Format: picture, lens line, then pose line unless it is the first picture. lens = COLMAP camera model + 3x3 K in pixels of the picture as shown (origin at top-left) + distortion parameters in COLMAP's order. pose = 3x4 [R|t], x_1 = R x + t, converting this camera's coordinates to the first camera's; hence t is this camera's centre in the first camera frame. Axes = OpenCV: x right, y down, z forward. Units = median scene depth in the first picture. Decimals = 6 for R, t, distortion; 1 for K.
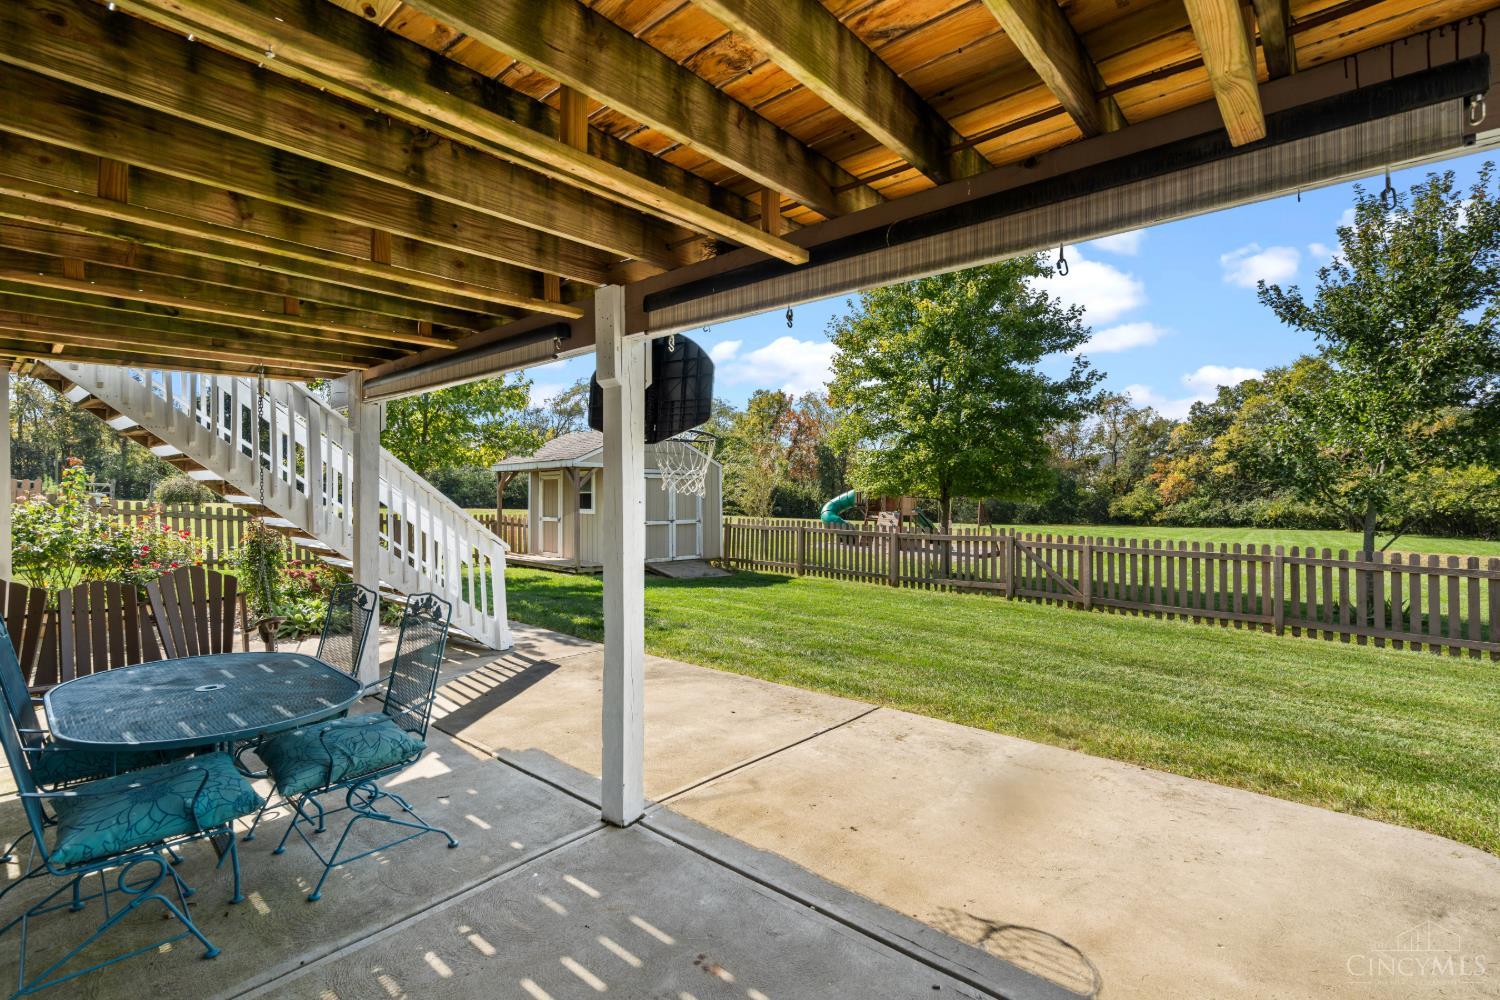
lens RADIAL K [[683.2, 0, 753.9], [0, 683.2, 502.6], [0, 0, 1]] dist [0.001975, 0.001041]
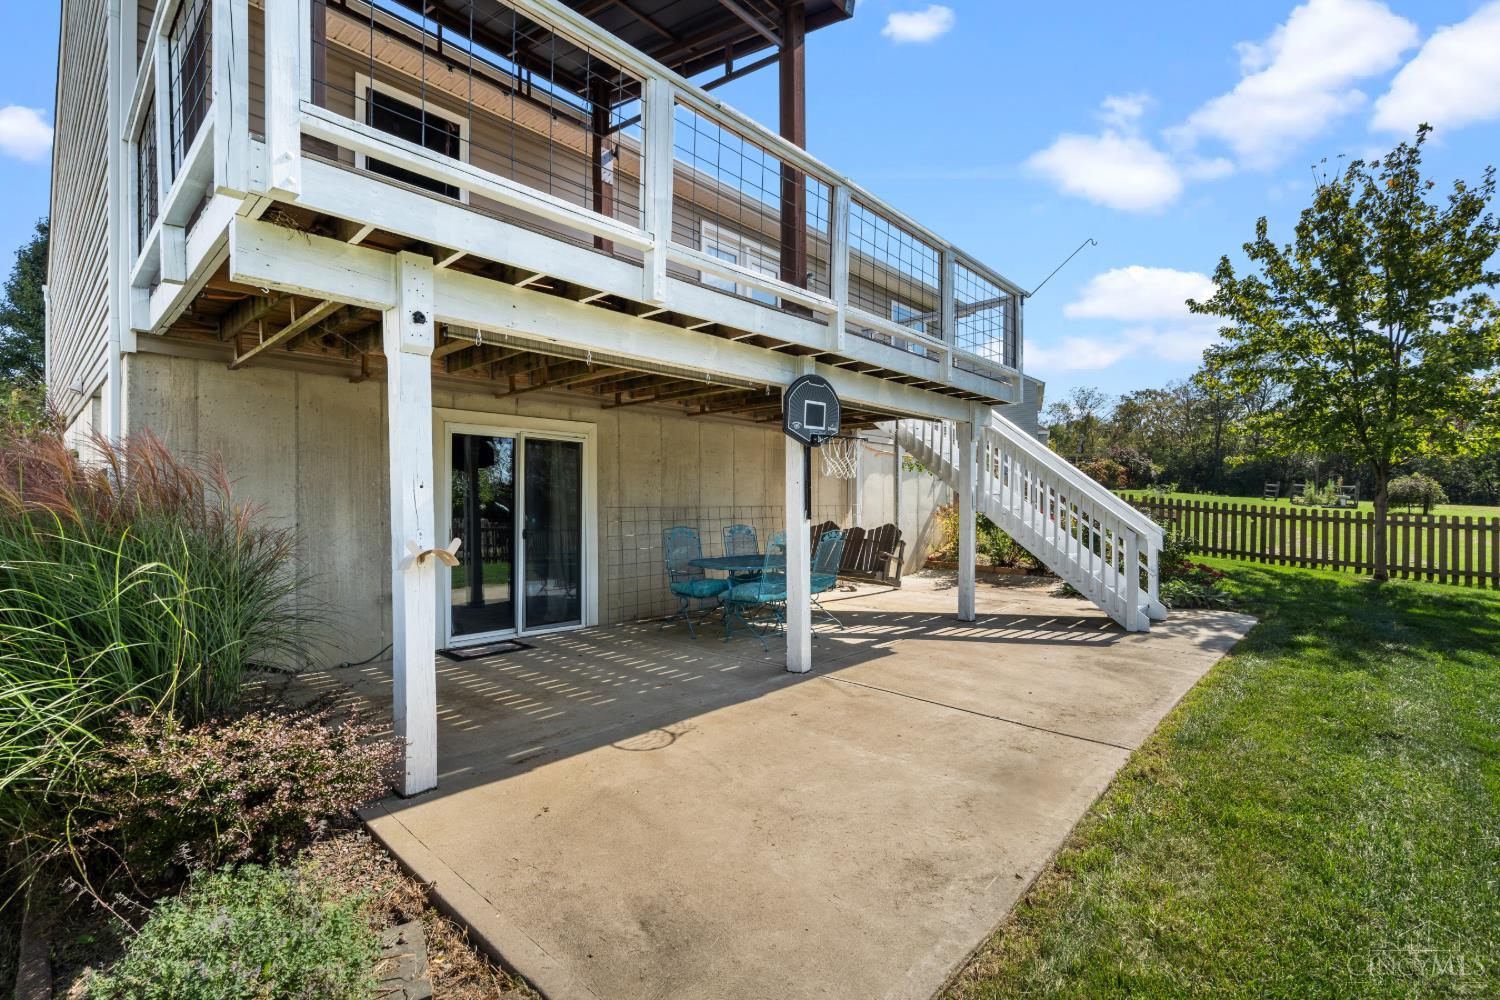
lens RADIAL K [[683.2, 0, 749.0], [0, 683.2, 503.4], [0, 0, 1]] dist [0.001975, 0.001041]
pose [[-0.032807, 0.006801, -0.999439, 1.335279], [-0.013938, 0.999876, 0.007261, 0.033412], [0.999365, 0.014169, -0.032708, 0.823905]]
